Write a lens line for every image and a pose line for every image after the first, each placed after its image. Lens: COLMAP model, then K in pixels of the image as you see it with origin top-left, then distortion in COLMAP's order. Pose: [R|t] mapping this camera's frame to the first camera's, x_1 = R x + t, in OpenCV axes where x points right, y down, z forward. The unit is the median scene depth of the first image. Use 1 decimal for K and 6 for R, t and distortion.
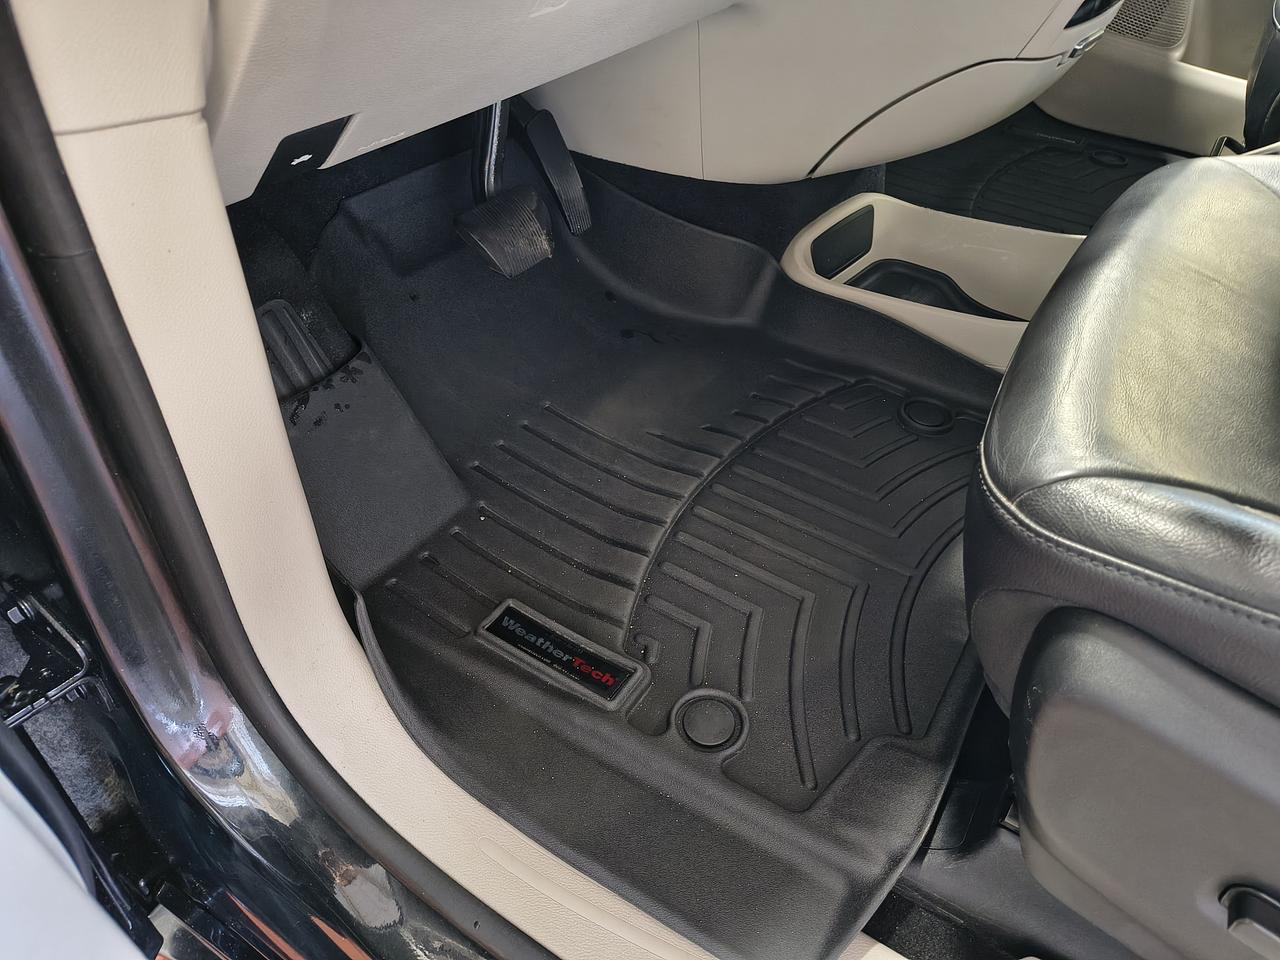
lens RADIAL K [[900.5, 0, 635.3], [0, 900.5, 483.3], [0, 0, 1]] dist [0.023319, -0.029720]
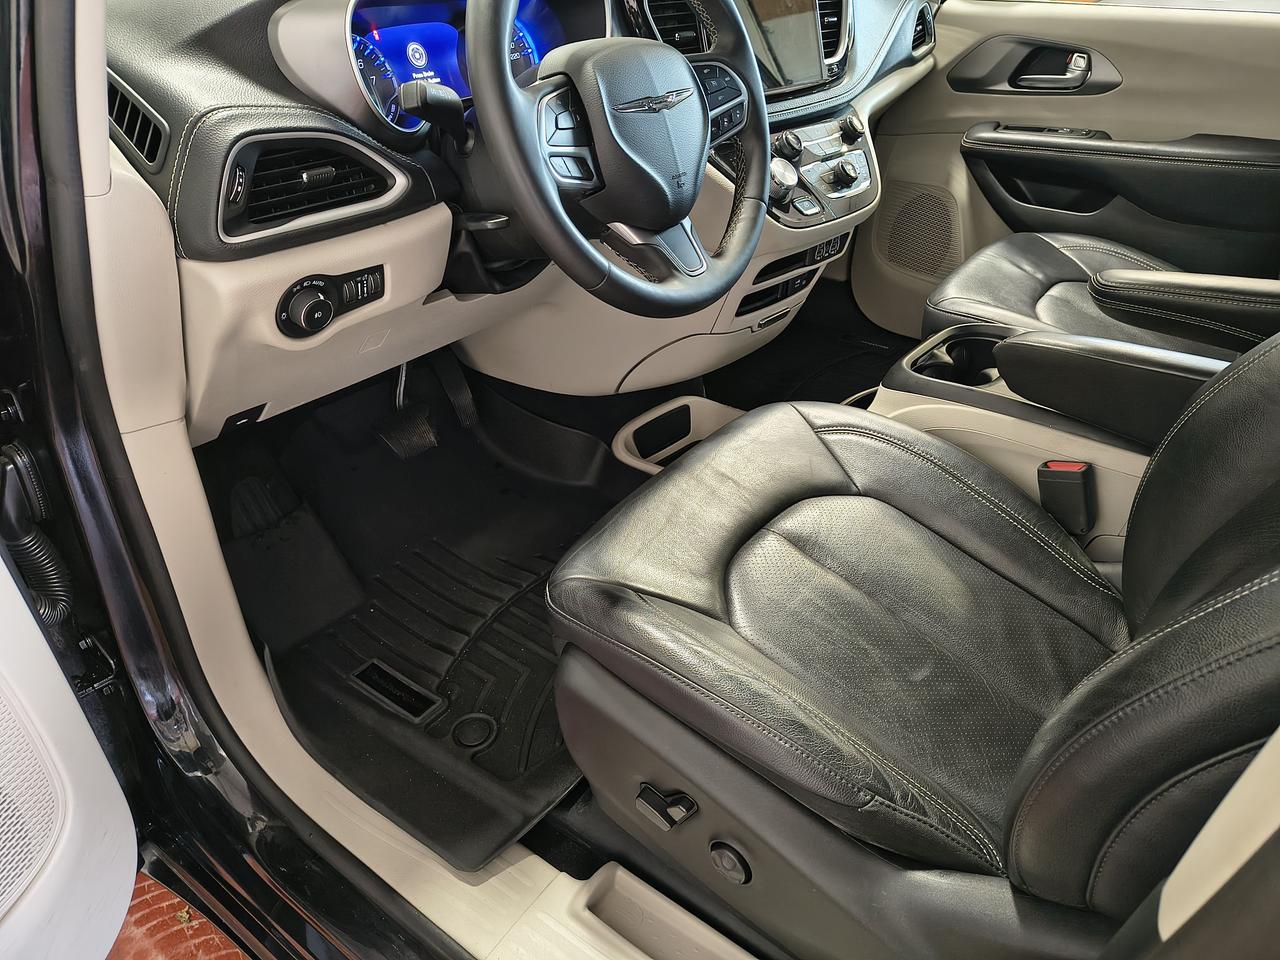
lens RADIAL K [[900.5, 0, 642.0], [0, 900.5, 462.2], [0, 0, 1]] dist [0.023319, -0.029720]
pose [[0.997360, 0.011090, -0.071771, 0.444474], [-0.022917, 0.985838, -0.166129, 0.037165], [0.068912, 0.167335, 0.983489, -0.614060]]
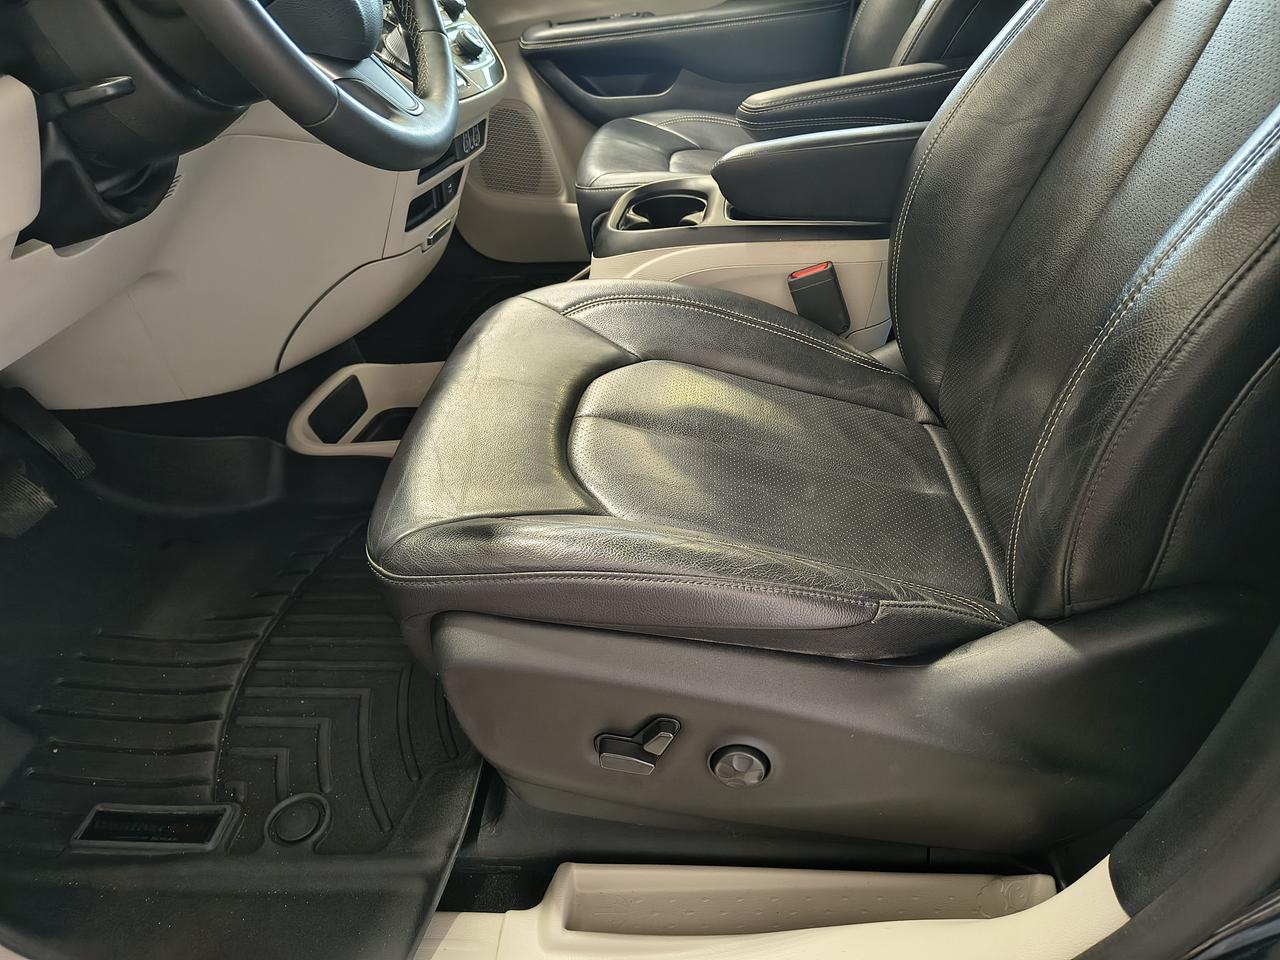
lens RADIAL K [[900.5, 0, 636.8], [0, 900.5, 467.1], [0, 0, 1]] dist [0.023319, -0.029720]
pose [[0.871797, -0.323531, 0.367829, 0.163462], [0.380581, 0.920086, -0.092741, 0.098645], [-0.308430, 0.220840, 0.925257, -0.328947]]
